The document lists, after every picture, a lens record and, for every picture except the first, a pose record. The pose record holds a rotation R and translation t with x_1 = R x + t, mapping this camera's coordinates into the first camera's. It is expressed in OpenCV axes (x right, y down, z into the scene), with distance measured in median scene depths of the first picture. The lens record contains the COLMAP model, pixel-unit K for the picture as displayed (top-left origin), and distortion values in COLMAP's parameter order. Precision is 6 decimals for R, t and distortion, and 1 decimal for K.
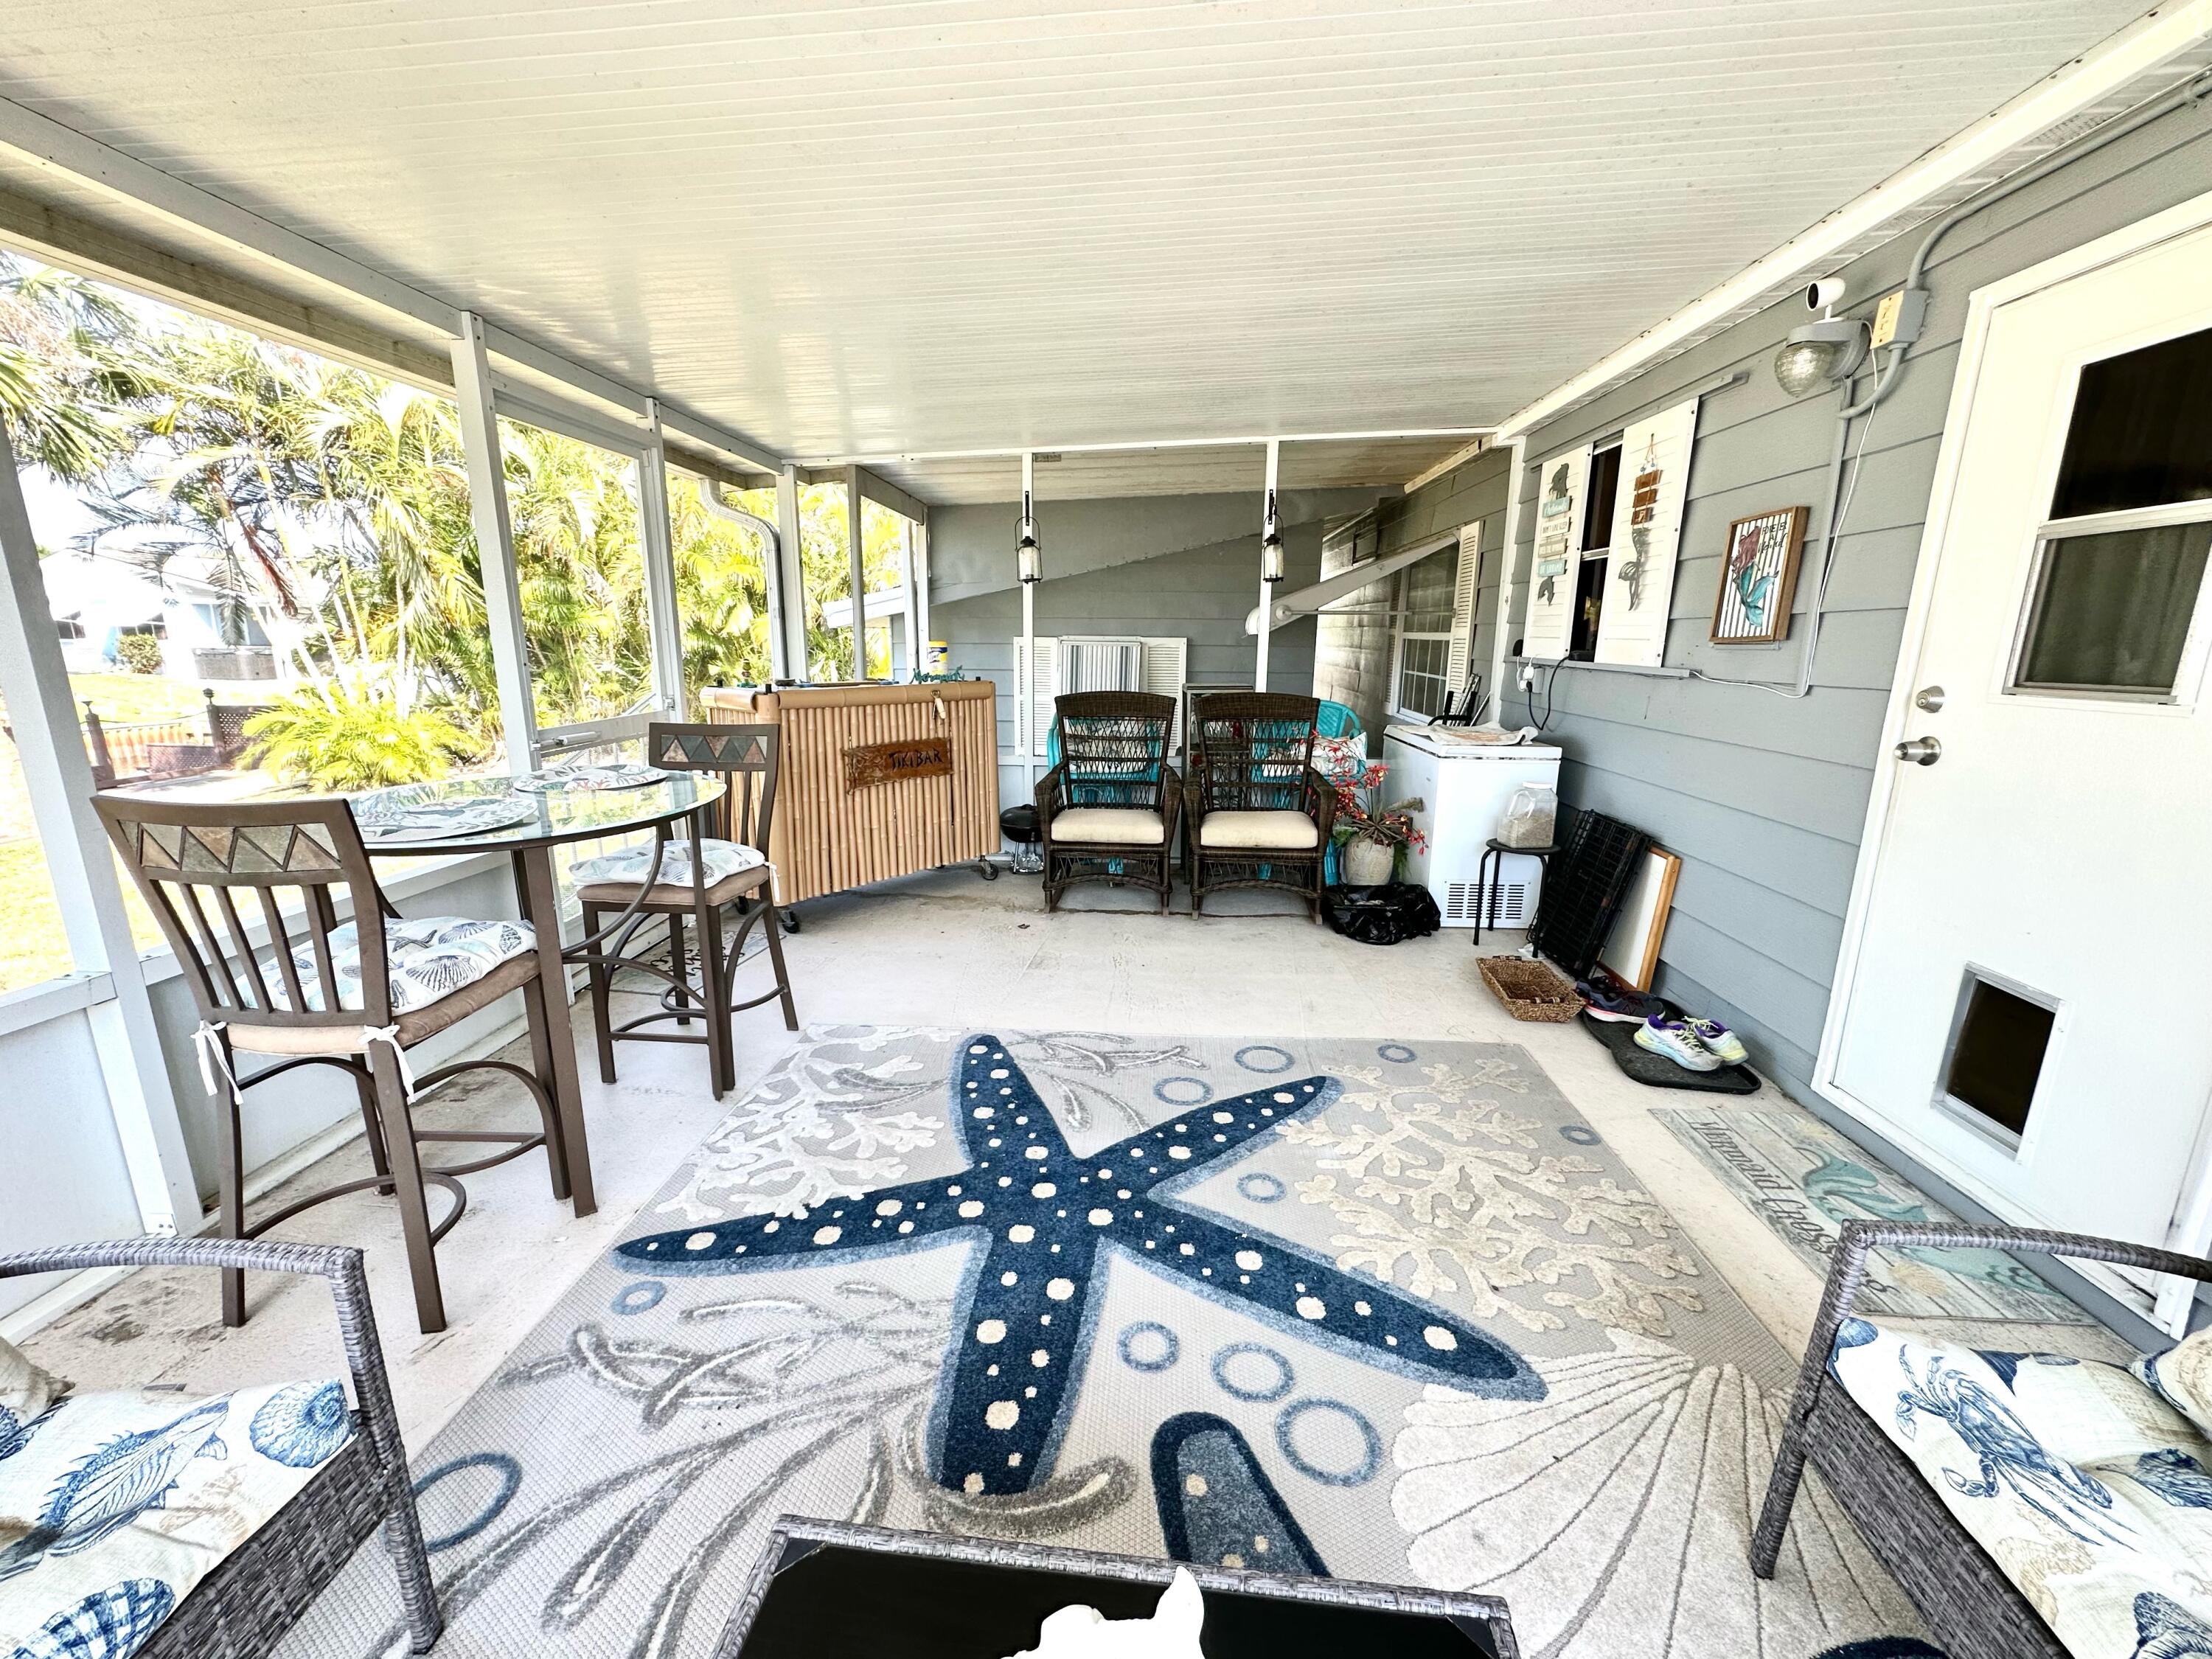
lens RADIAL K [[877.7, 0, 1106.0], [0, 877.7, 829.5], [0, 0, 1]] dist [-0.001520, 0.000002]
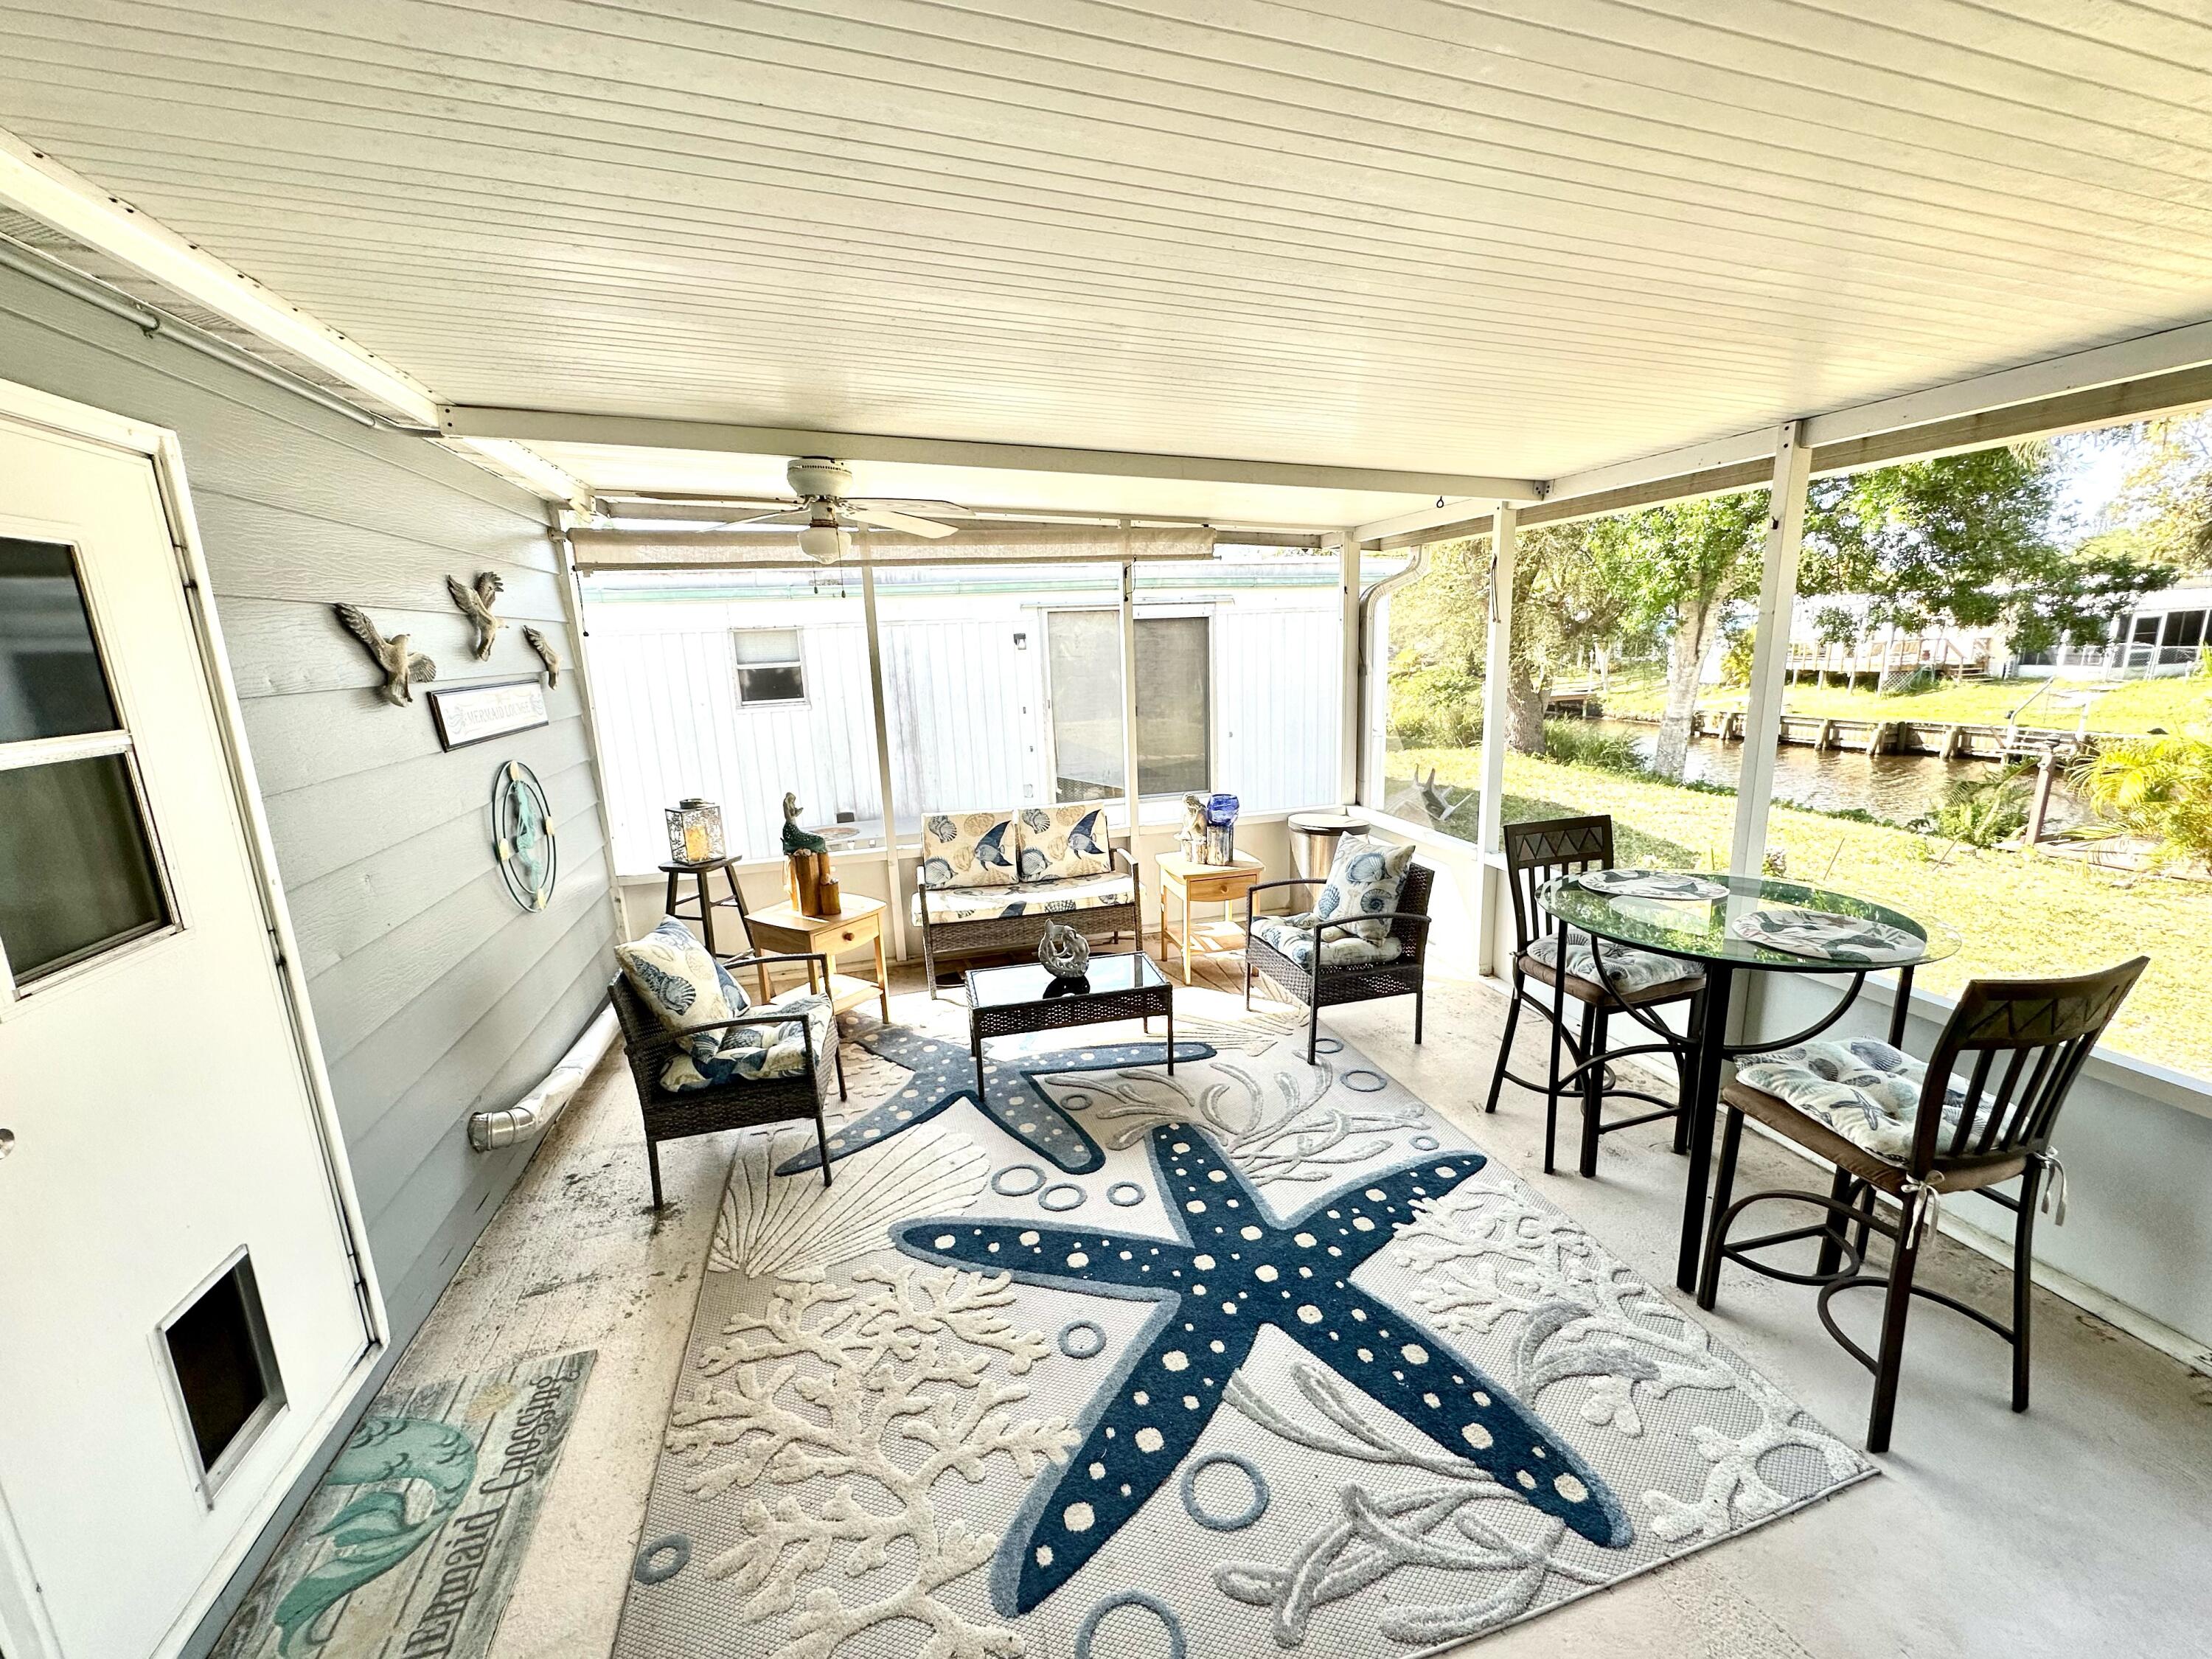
lens RADIAL K [[877.7, 0, 1106.0], [0, 877.7, 829.5], [0, 0, 1]] dist [-0.001520, 0.000002]
pose [[-0.944654, 0.086957, -0.316333, 0.462346], [-0.050719, 0.913931, 0.402689, -0.586487], [0.324123, 0.396446, -0.858938, 1.815617]]
